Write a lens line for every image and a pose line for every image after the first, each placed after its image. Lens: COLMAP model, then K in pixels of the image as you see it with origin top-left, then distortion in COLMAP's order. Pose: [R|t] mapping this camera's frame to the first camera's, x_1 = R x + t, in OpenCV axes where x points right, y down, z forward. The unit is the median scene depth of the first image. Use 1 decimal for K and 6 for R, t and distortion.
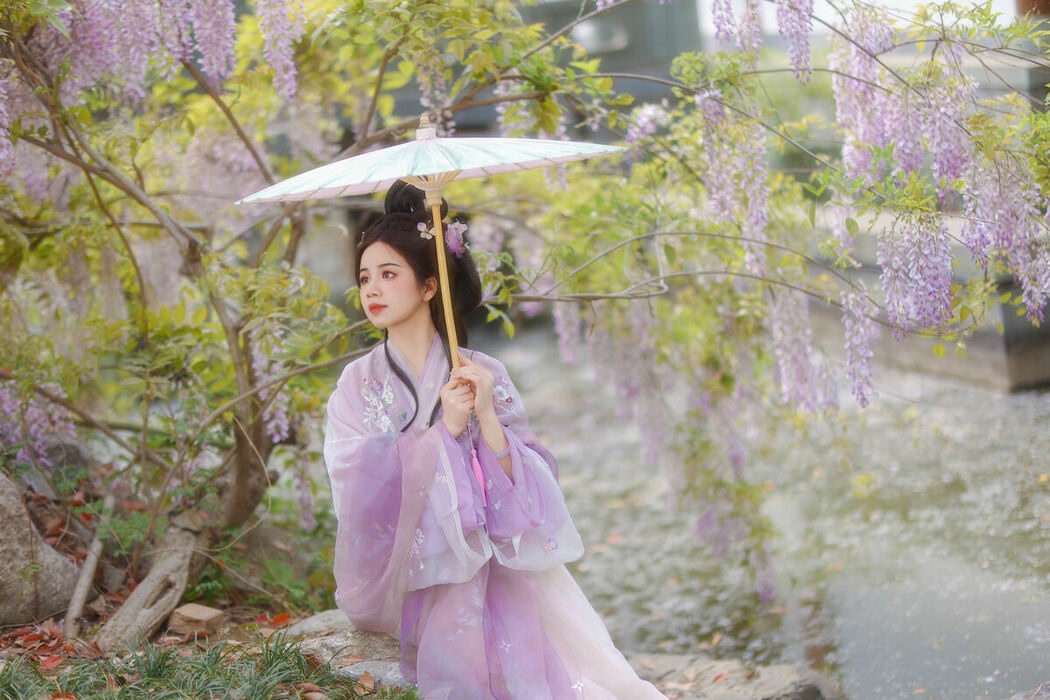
lens RADIAL K [[2549.2, 0, 526.8], [0, 2549.2, 434.3], [0, 0, 1]] dist [-0.214344, 1.276745]
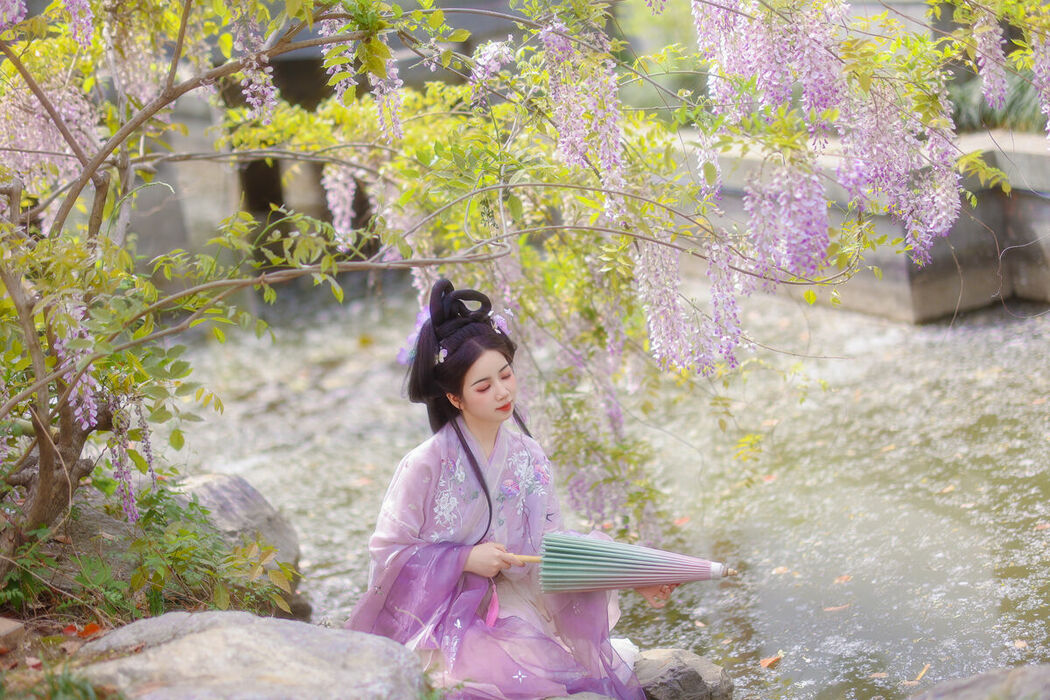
lens RADIAL K [[2509.3, 0, 474.2], [0, 2509.3, 348.4], [0, 0, 1]] dist [0.059331, -0.377299]
pose [[0.999433, -0.033052, 0.006458, 0.033539], [0.033074, 0.999447, -0.003451, -0.017520], [-0.006341, 0.003662, 0.999973, 0.107097]]
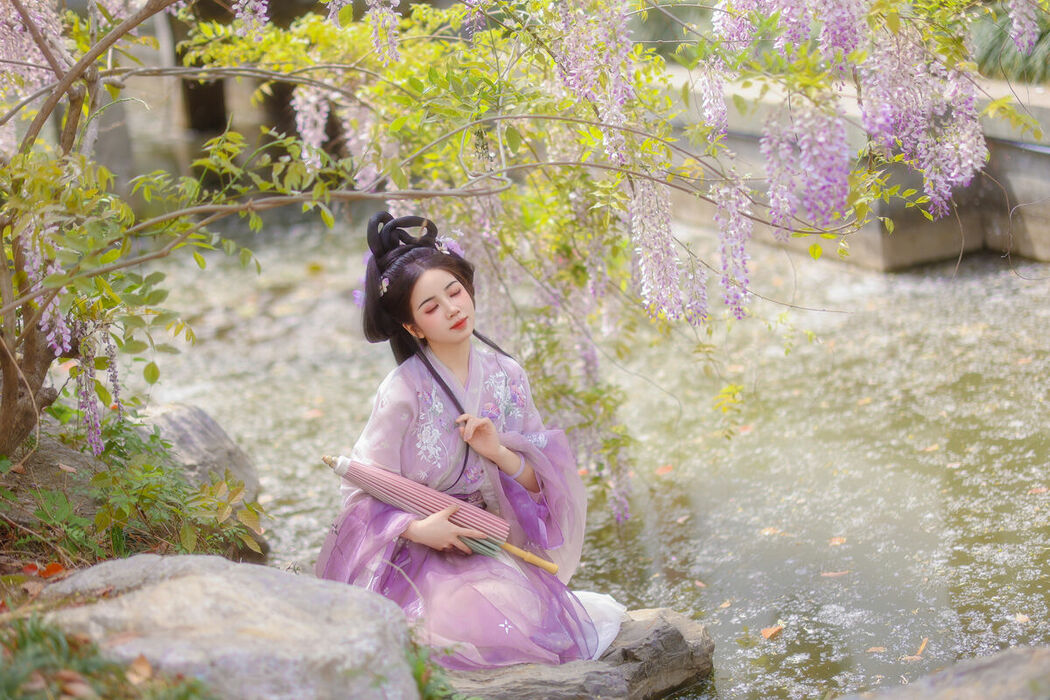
lens RADIAL K [[2506.0, 0, 481.0], [0, 2506.0, 348.2], [0, 0, 1]] dist [0.116200, -0.713872]
pose [[0.999144, 0.003563, 0.041214, 0.010158], [-0.004638, 0.999651, 0.026019, -0.021753], [-0.041107, -0.026188, 0.998811, 0.150784]]
